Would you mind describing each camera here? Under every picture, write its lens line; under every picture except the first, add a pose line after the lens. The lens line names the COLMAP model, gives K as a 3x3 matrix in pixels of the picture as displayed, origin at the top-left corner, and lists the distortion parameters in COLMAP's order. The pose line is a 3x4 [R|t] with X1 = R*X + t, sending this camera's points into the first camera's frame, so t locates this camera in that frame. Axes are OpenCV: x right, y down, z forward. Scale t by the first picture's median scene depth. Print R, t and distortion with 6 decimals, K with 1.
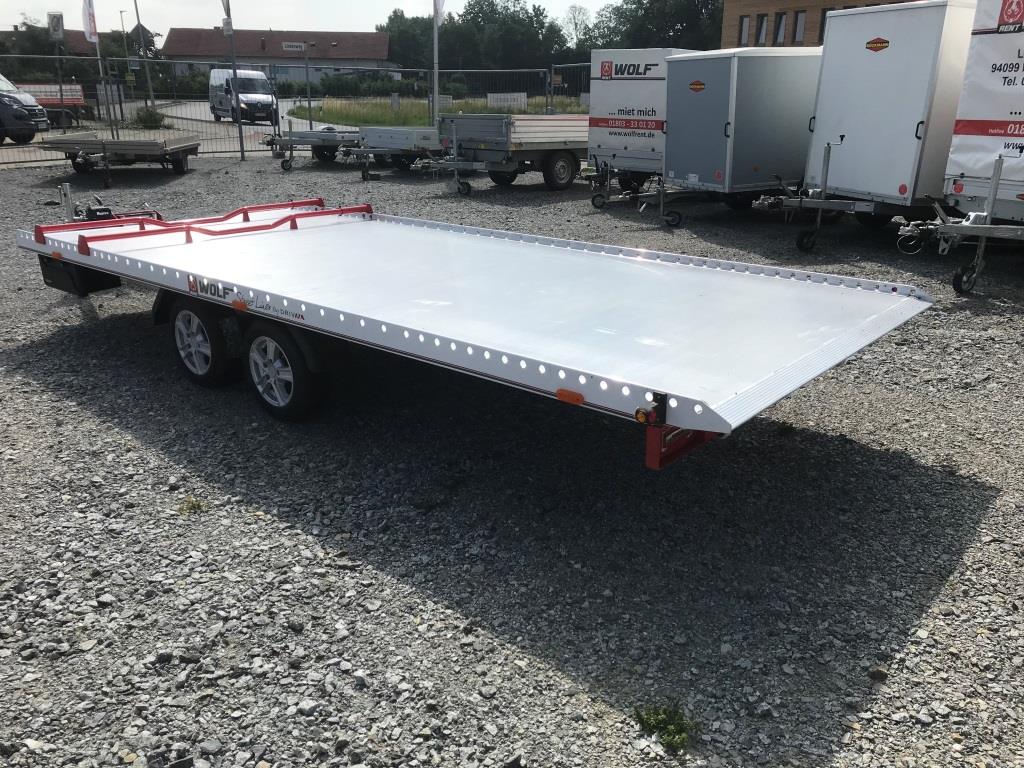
lens RADIAL K [[825.2, 0, 513.8], [0, 825.2, 385.3], [0, 0, 1]] dist [0.007626, -0.009753]
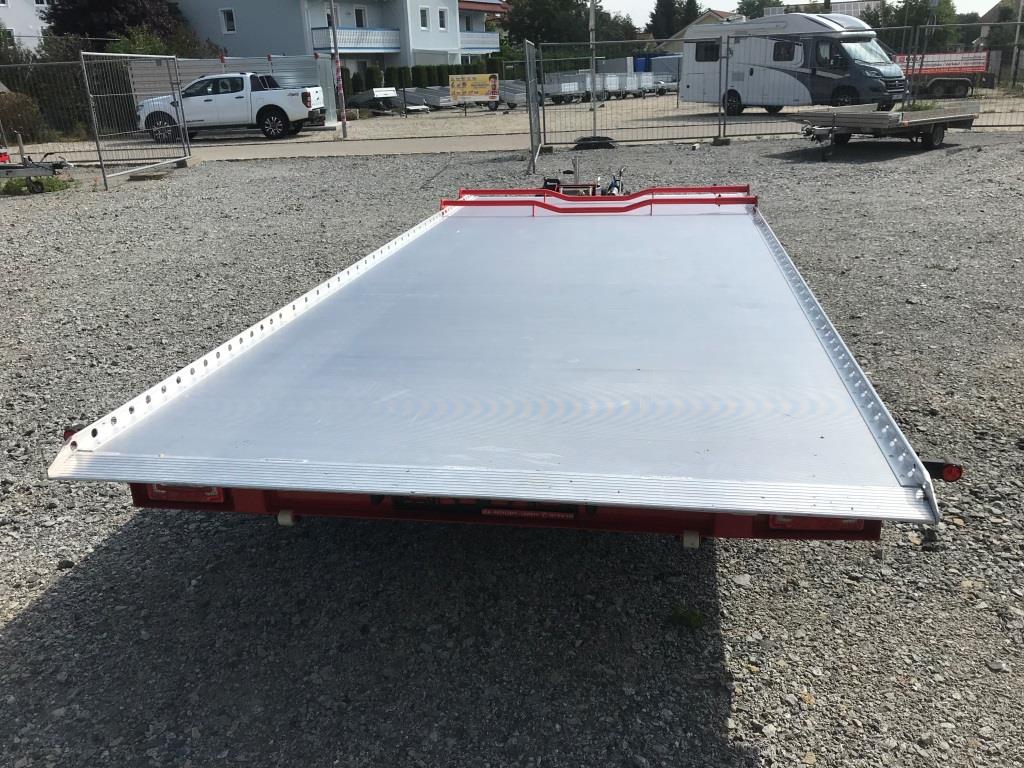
lens RADIAL K [[828.0, 0, 526.0], [0, 828.0, 387.7], [0, 0, 1]] dist [0.002877, 0.006078]
pose [[0.505545, 0.270712, -0.819231, 0.746742], [-0.239917, 0.956163, 0.167908, -0.186877], [0.828773, 0.111662, 0.548331, 0.575831]]
